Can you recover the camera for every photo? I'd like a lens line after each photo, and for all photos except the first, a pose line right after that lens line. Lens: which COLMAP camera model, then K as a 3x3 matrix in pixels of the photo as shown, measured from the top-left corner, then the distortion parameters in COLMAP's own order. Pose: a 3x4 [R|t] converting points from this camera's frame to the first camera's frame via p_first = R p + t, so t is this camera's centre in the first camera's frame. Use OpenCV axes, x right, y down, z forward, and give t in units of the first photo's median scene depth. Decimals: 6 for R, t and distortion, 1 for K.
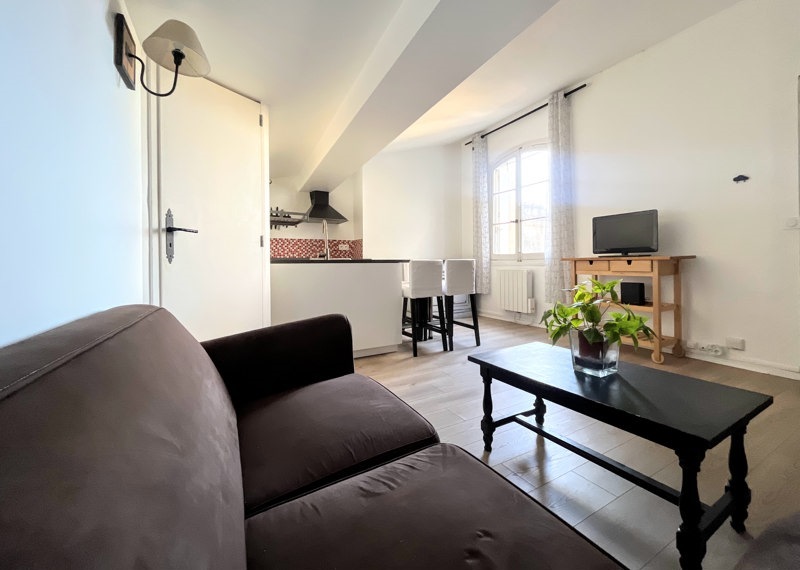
lens RADIAL K [[329.5, 0, 407.5], [0, 329.5, 264.8], [0, 0, 1]] dist [-0.000312, -0.000051]
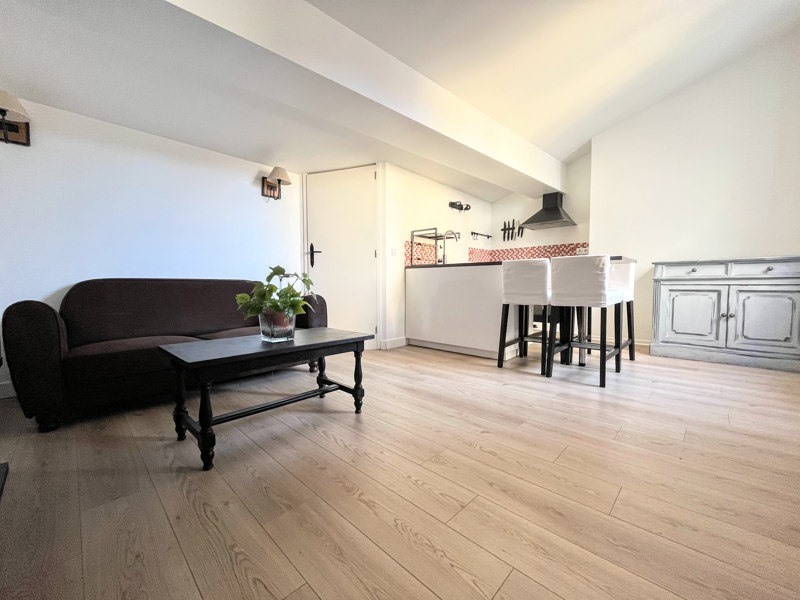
lens RADIAL K [[323.3, 0, 400.0], [0, 323.3, 300.0], [0, 0, 1]] dist [0.000427, -0.000051]
pose [[0.282689, 0.058440, -0.957430, 0.569553], [-0.003866, 0.998204, 0.059787, 0.030055], [0.959204, -0.013200, 0.282407, 0.353541]]
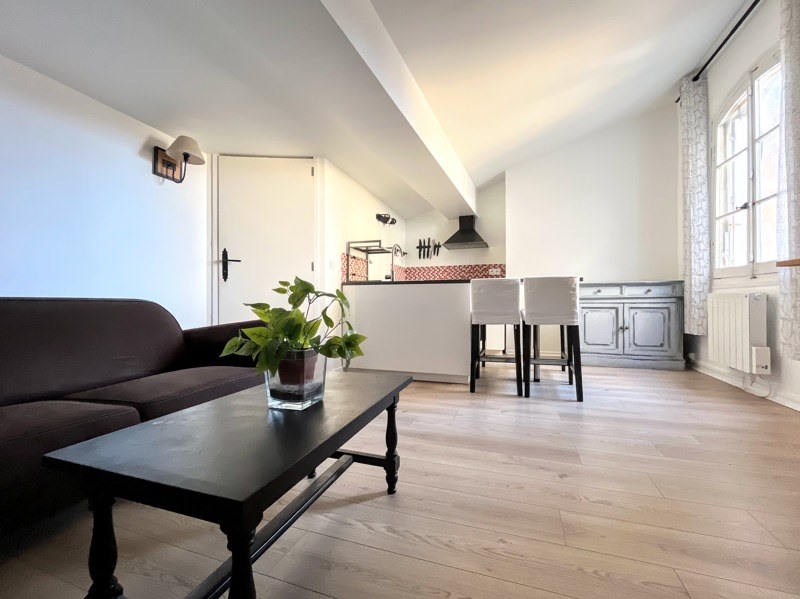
lens RADIAL K [[334.5, 0, 400.0], [0, 334.5, 299.5], [0, 0, 1]] dist [-0.001535, -0.000240]
pose [[0.657761, 0.004380, -0.753214, 0.397217], [-0.004079, 0.999989, 0.002253, 0.027823], [0.753216, 0.001590, 0.657772, 0.212315]]
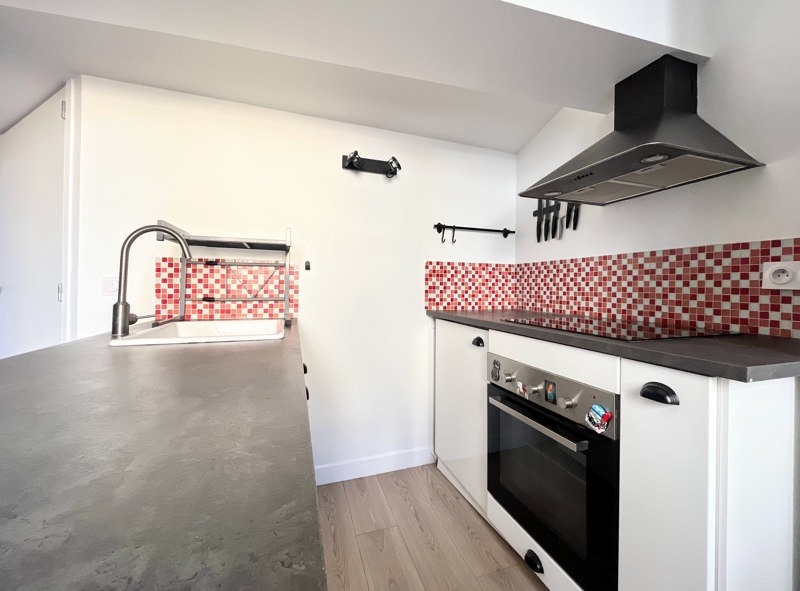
lens RADIAL K [[338.0, 0, 404.6], [0, 338.0, 285.5], [0, 0, 1]] dist [-0.000295, -0.000101]
pose [[-0.187768, 0.003663, -0.982207, 0.052139], [-0.015559, 0.999856, 0.006703, -0.052207], [0.982090, 0.016541, -0.187684, 0.948394]]
